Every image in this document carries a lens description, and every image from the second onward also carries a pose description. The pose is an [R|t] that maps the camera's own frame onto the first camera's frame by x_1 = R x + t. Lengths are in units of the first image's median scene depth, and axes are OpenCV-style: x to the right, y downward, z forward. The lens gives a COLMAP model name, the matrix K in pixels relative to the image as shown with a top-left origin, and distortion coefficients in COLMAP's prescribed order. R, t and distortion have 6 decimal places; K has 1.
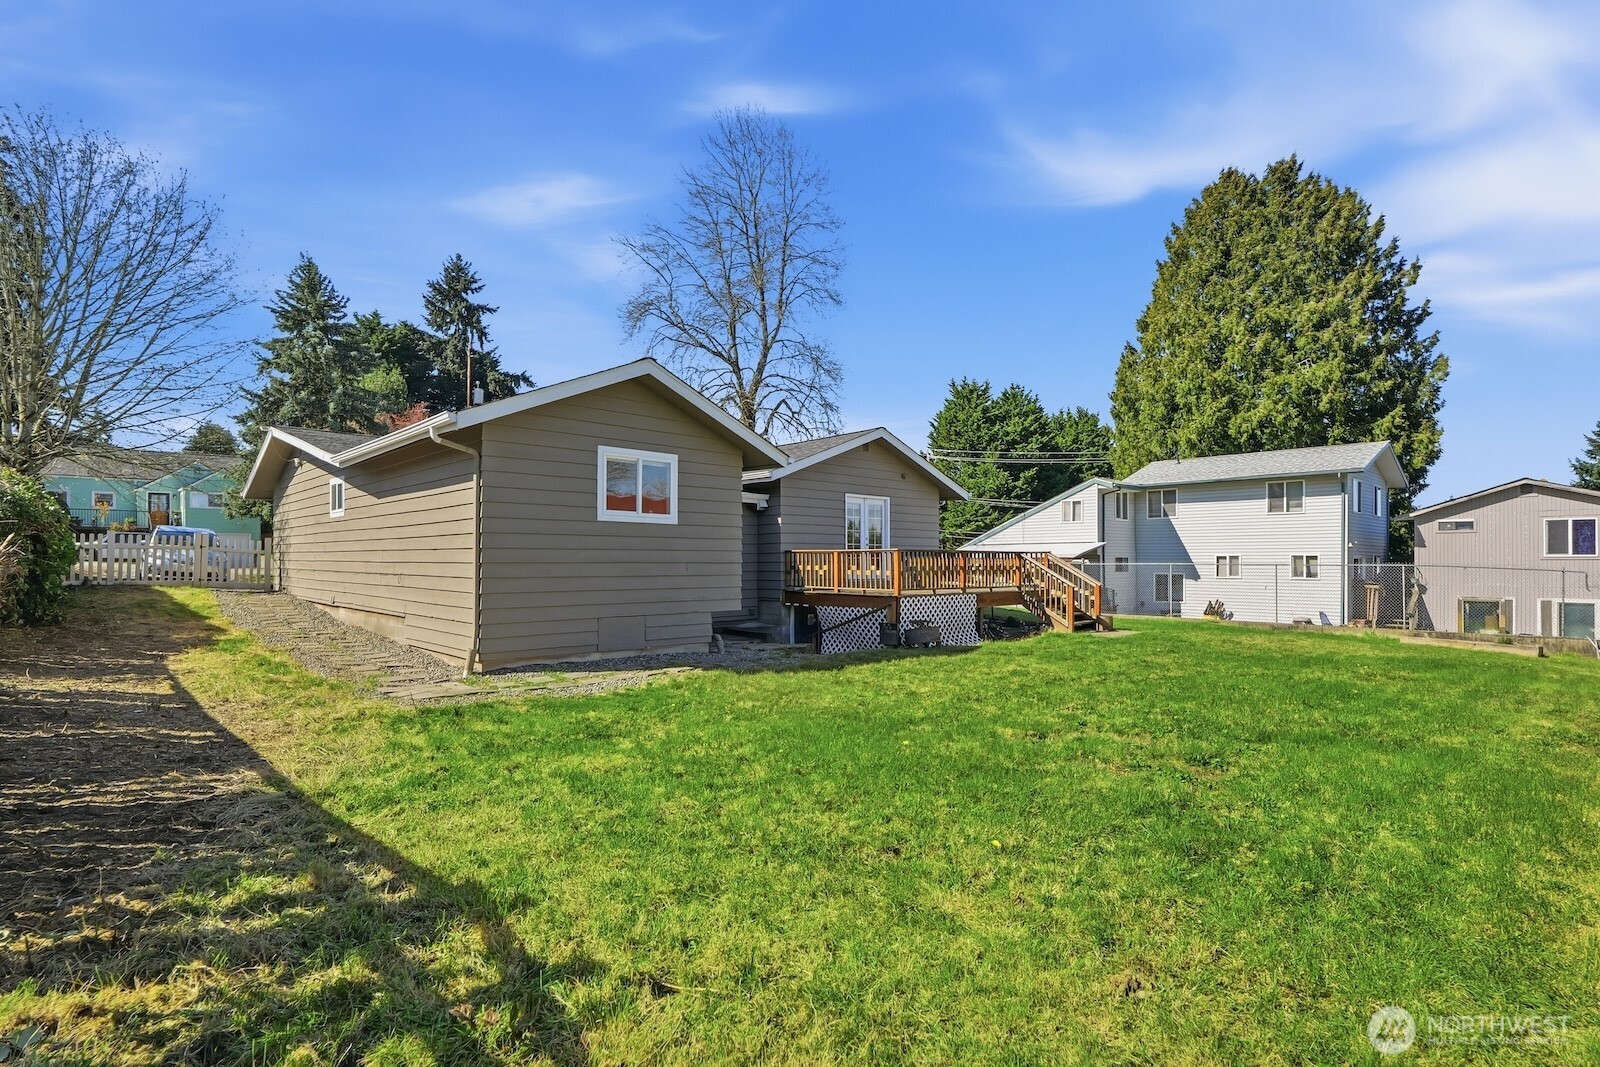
lens RADIAL K [[758.2, 0, 794.5], [0, 758.2, 554.4], [0, 0, 1]] dist [-0.000520, 0.000049]
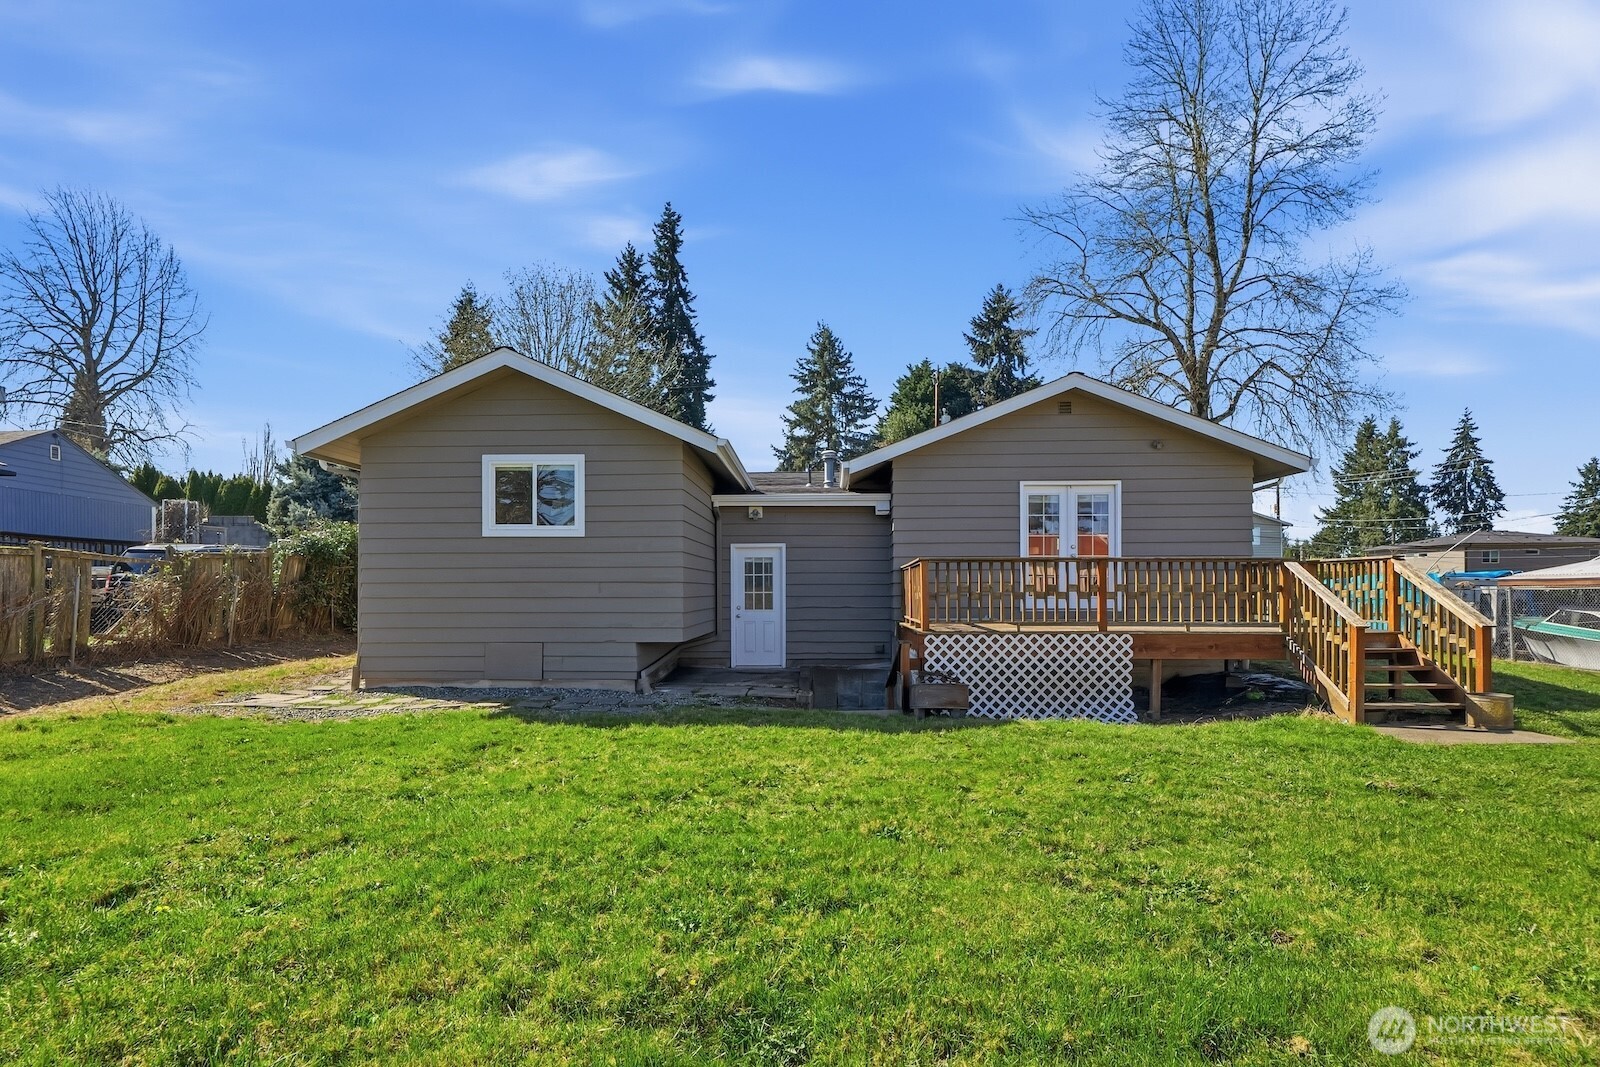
lens RADIAL K [[779.4, 0, 800.6], [0, 779.4, 590.4], [0, 0, 1]] dist [-0.000644, -0.000010]
pose [[0.707928, -0.004662, -0.706270, 0.452297], [0.008834, 0.999958, 0.002255, 0.014626], [0.706230, -0.007836, 0.707939, 0.399437]]
